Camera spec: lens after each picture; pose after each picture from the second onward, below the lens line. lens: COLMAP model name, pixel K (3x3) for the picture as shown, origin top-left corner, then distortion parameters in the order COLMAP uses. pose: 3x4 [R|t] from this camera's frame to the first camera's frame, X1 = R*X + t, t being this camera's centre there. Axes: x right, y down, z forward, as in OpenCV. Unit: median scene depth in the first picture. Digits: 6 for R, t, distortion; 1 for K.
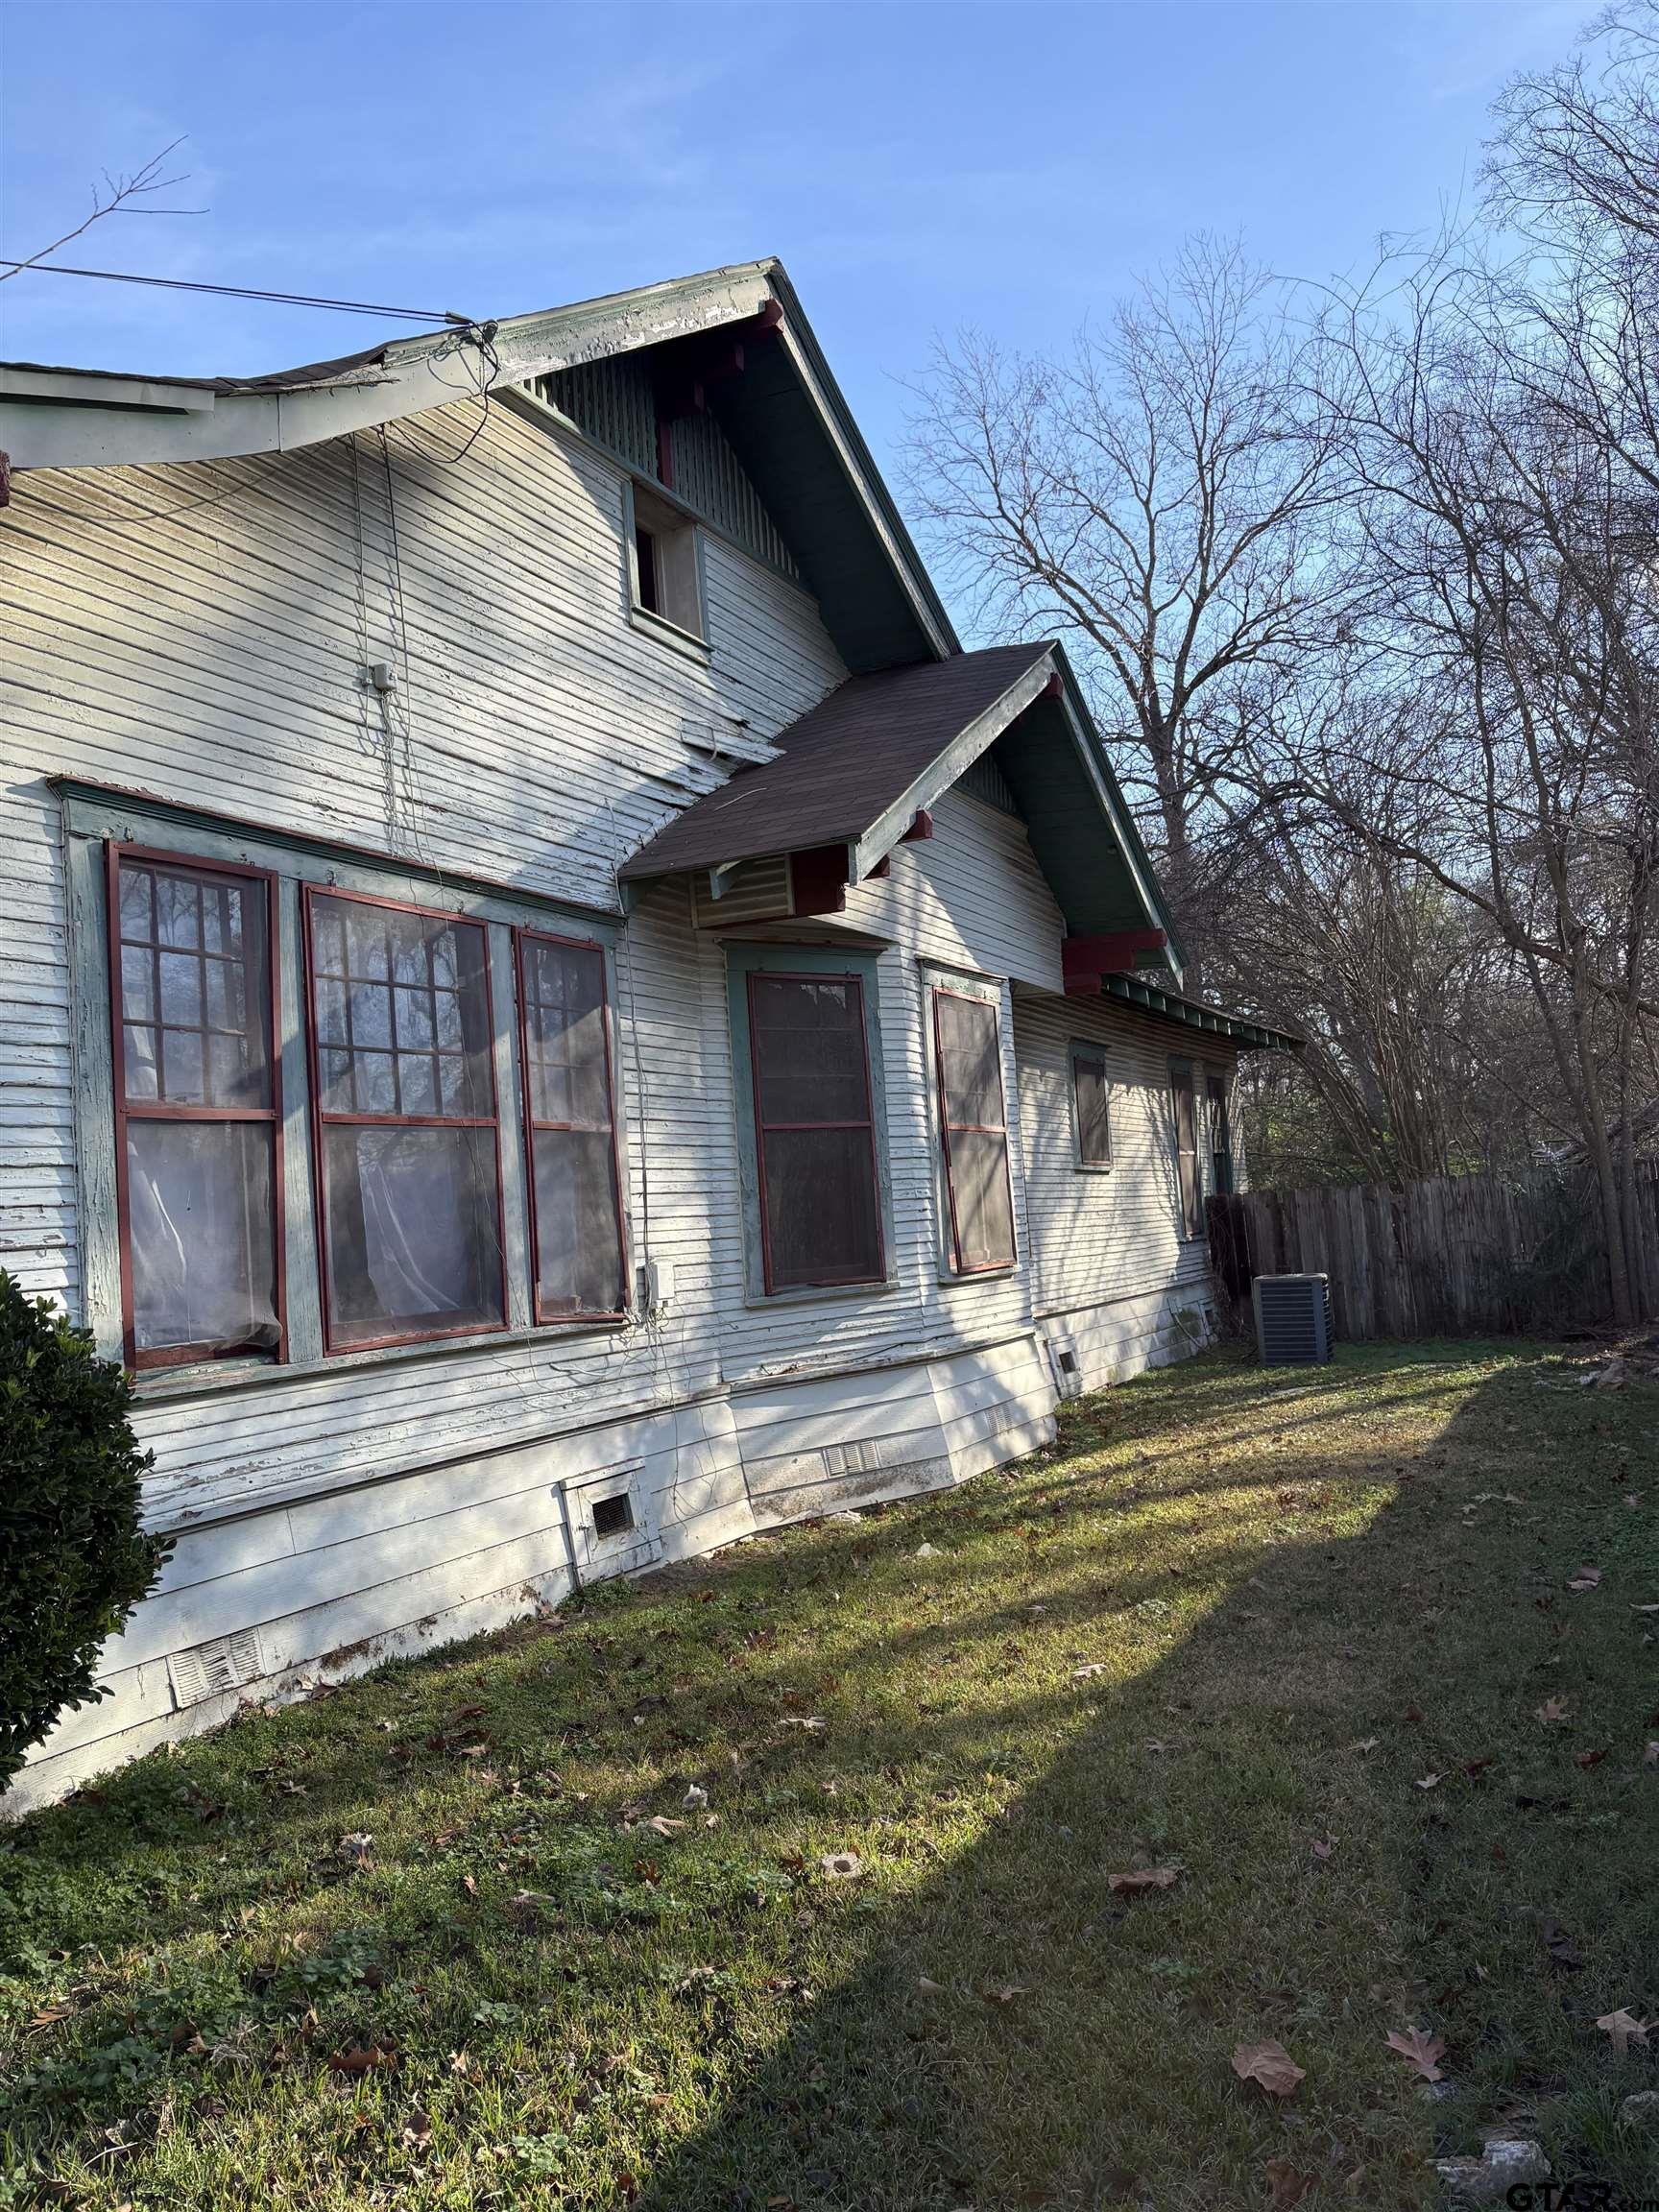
lens RADIAL K [[1685.7, 0, 829.9], [0, 1685.7, 1093.2], [0, 0, 1]] dist [-0.043942, -0.008785]
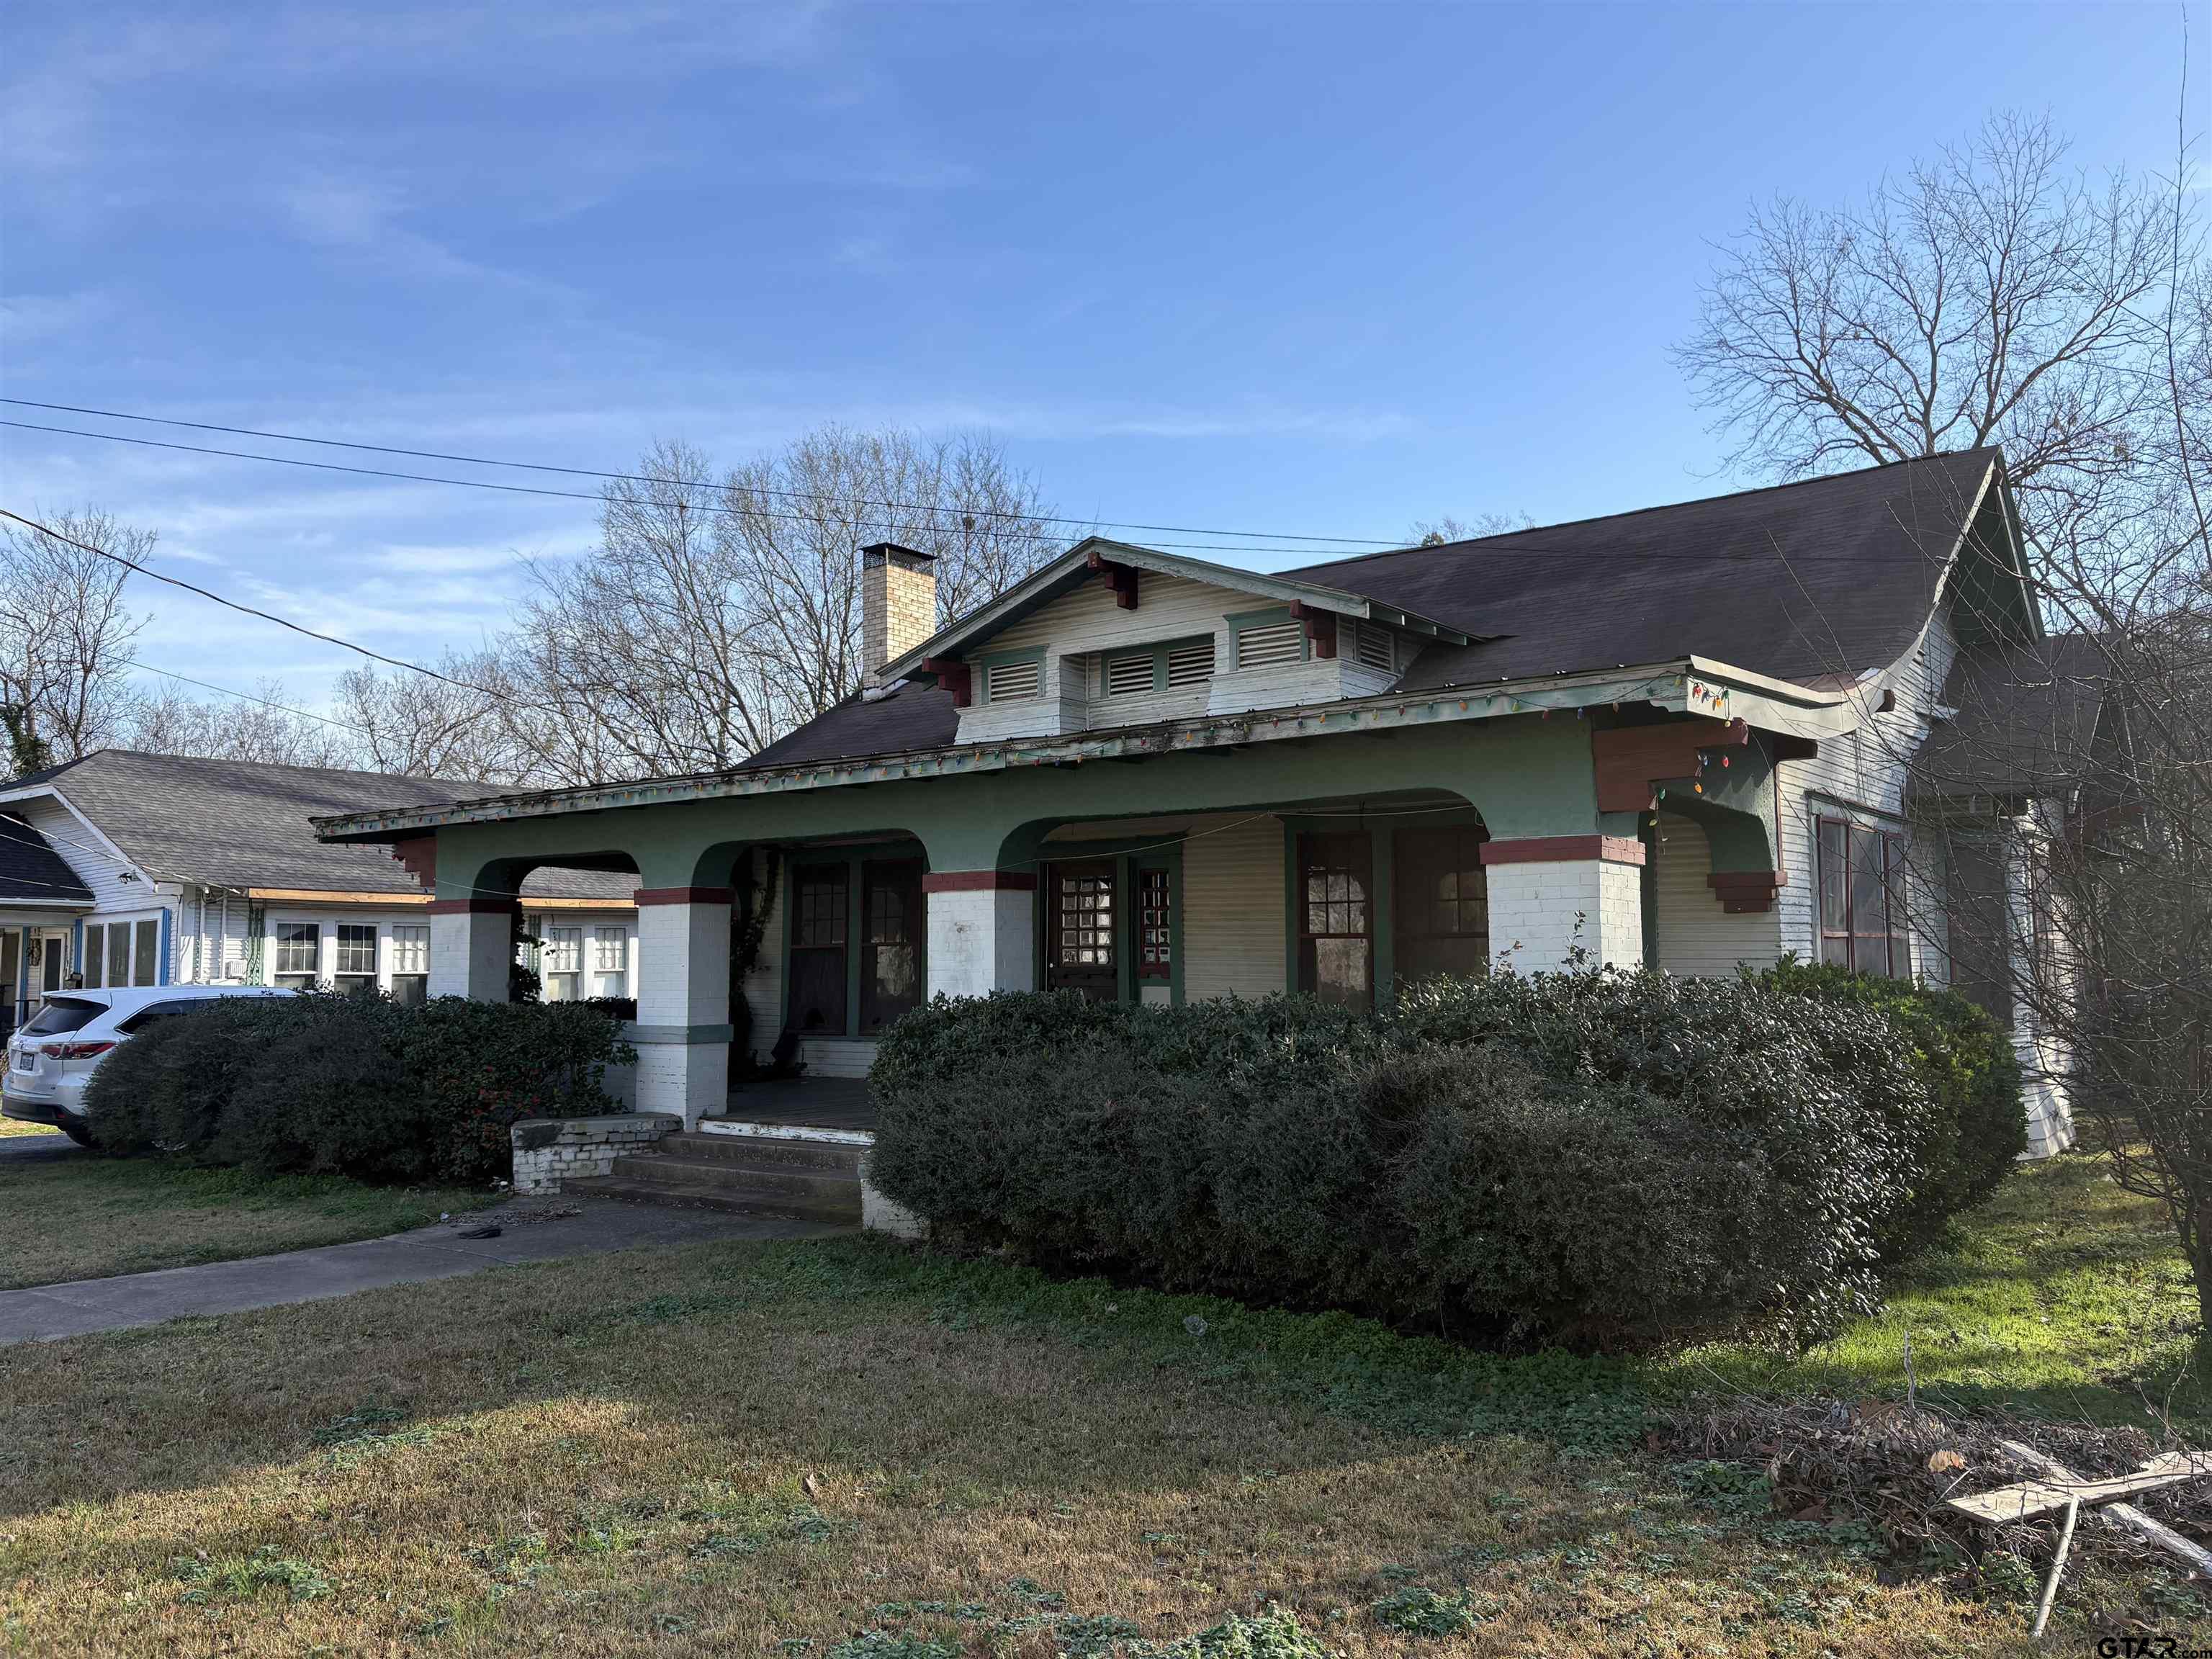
lens RADIAL K [[1685.7, 0, 1105.4], [0, 1685.7, 842.7], [0, 0, 1]] dist [-0.043942, -0.008785]
pose [[0.977904, 0.026597, -0.207357, -0.552089], [-0.027435, 0.999623, -0.001164, -0.051723], [0.207248, 0.006827, 0.978265, -0.858591]]
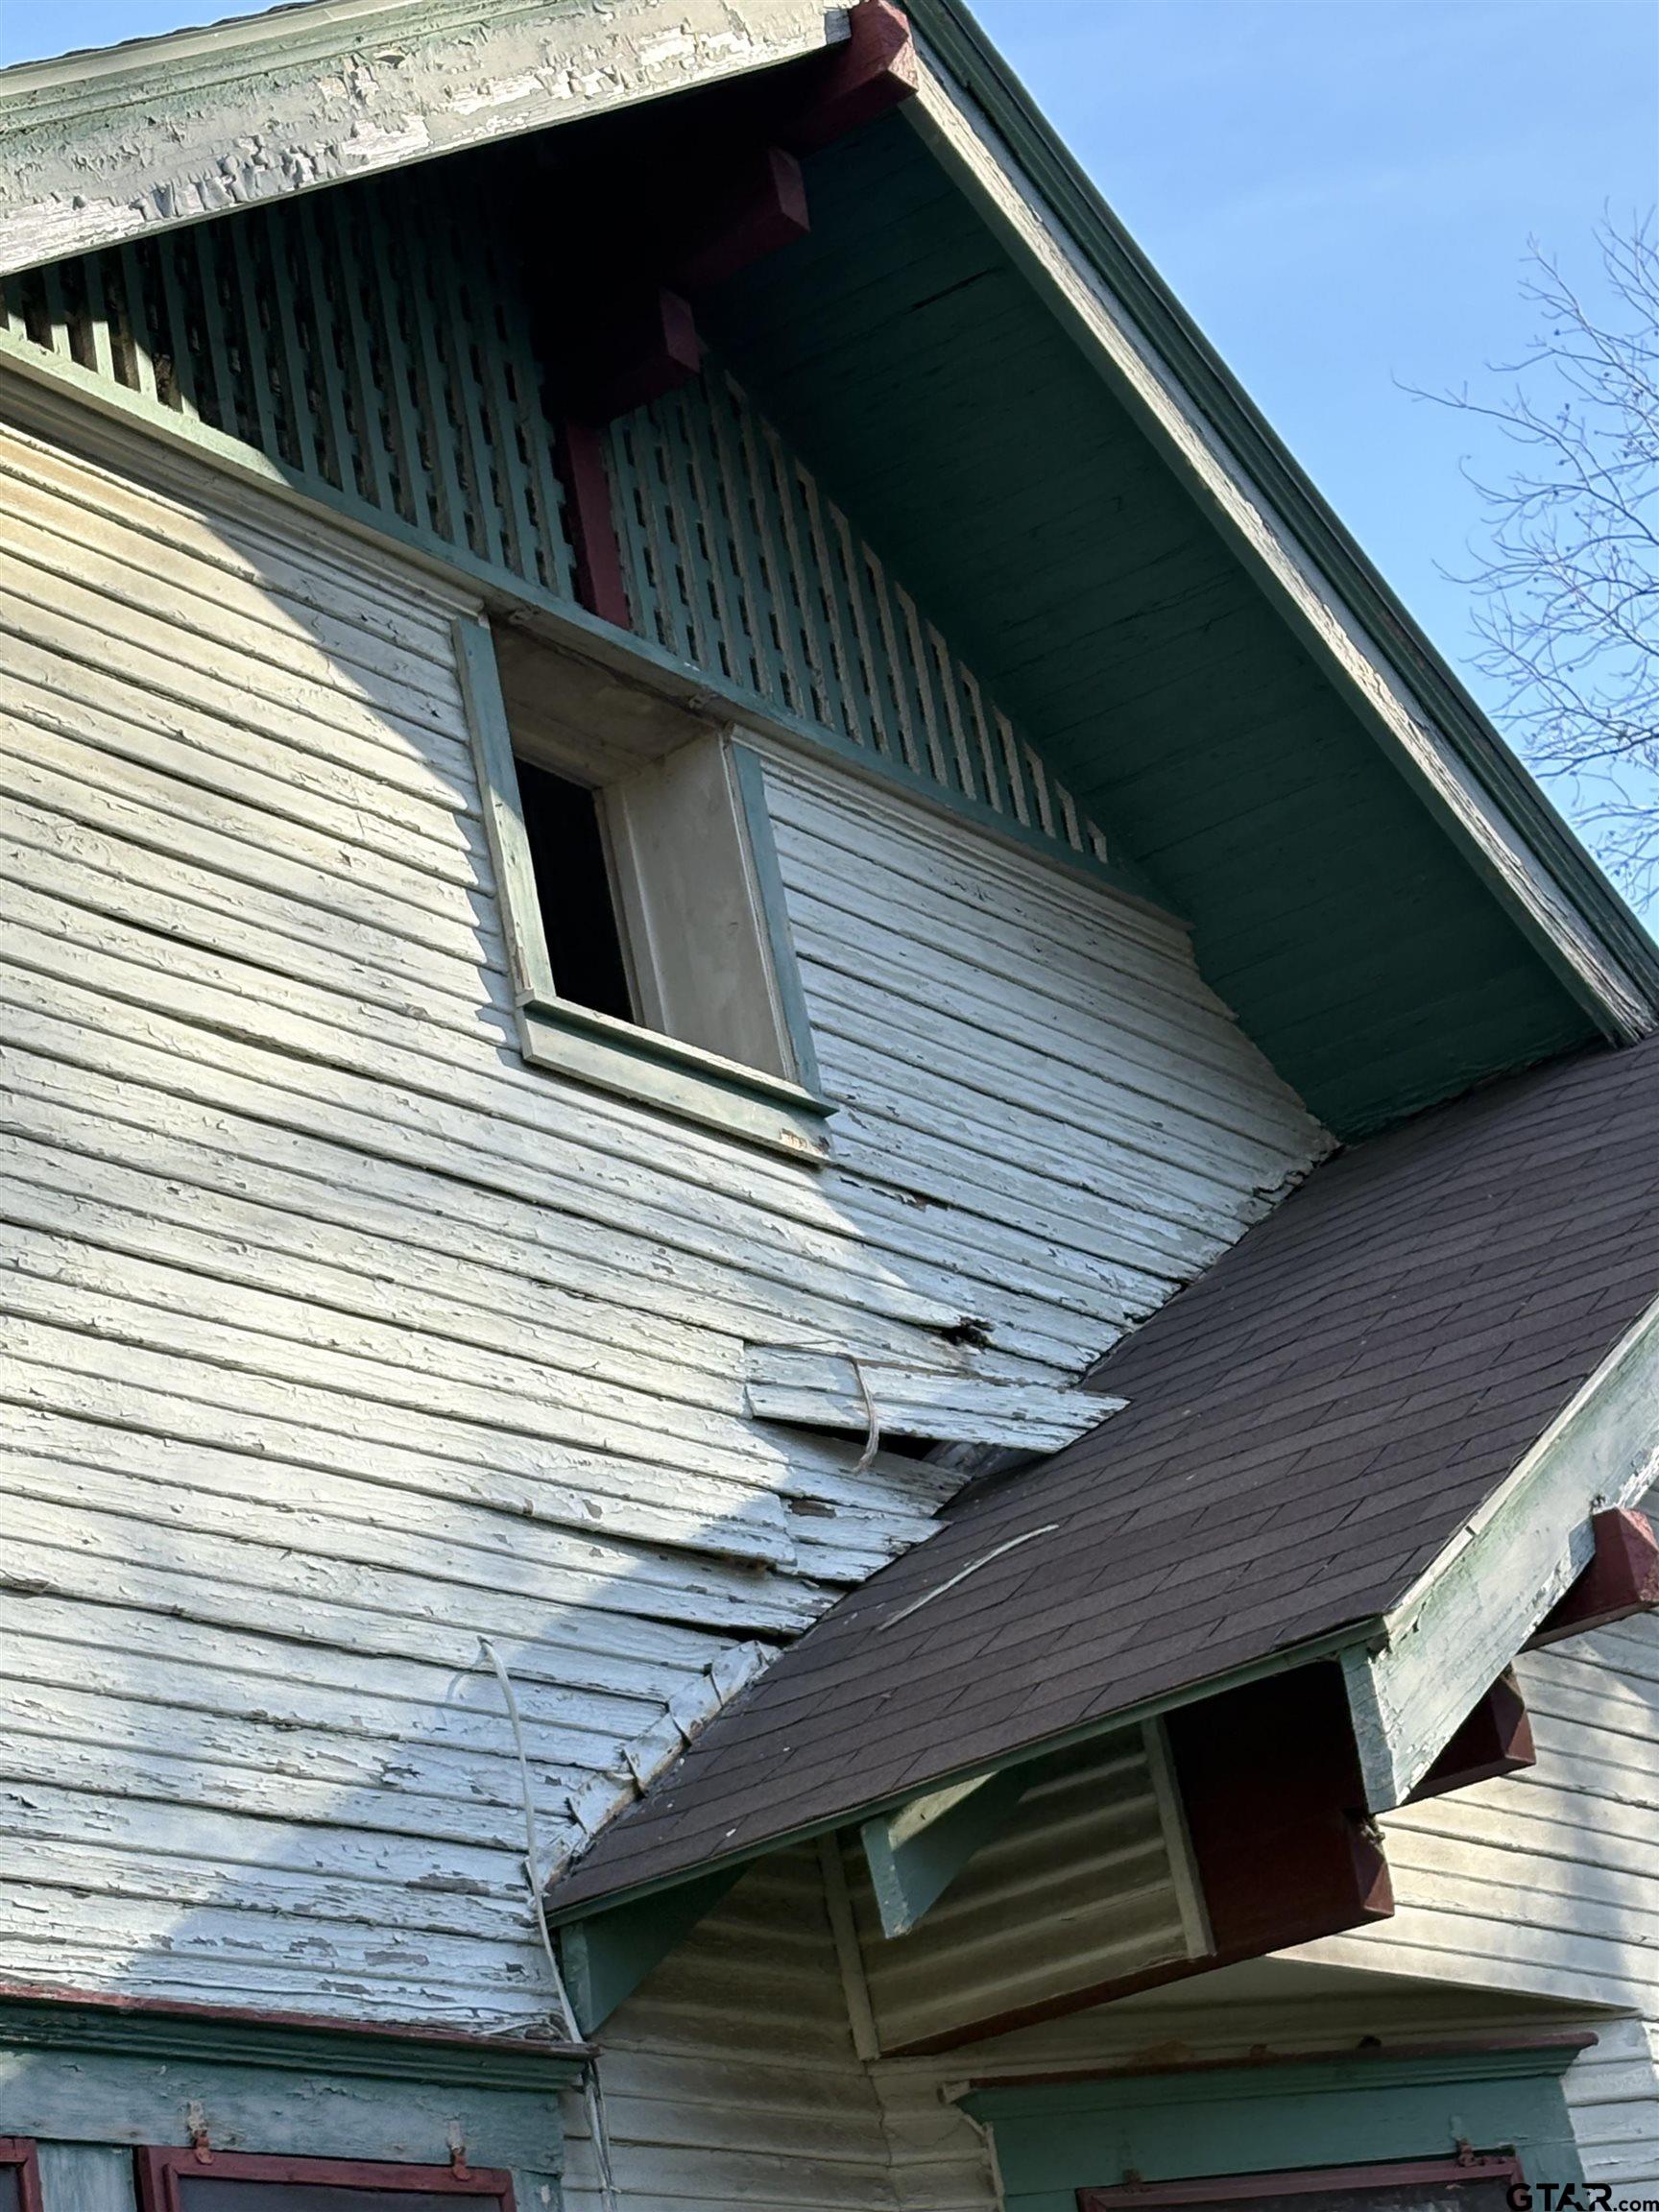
lens RADIAL K [[5093.6, 0, 826.4], [0, 5093.6, 1111.8], [0, 0, 1]] dist [0.217549, 0.000000]
pose [[0.980682, -0.165287, -0.104606, 0.026155], [0.129709, 0.949790, -0.284737, -0.006351], [0.146417, 0.265668, 0.952881, 0.149955]]
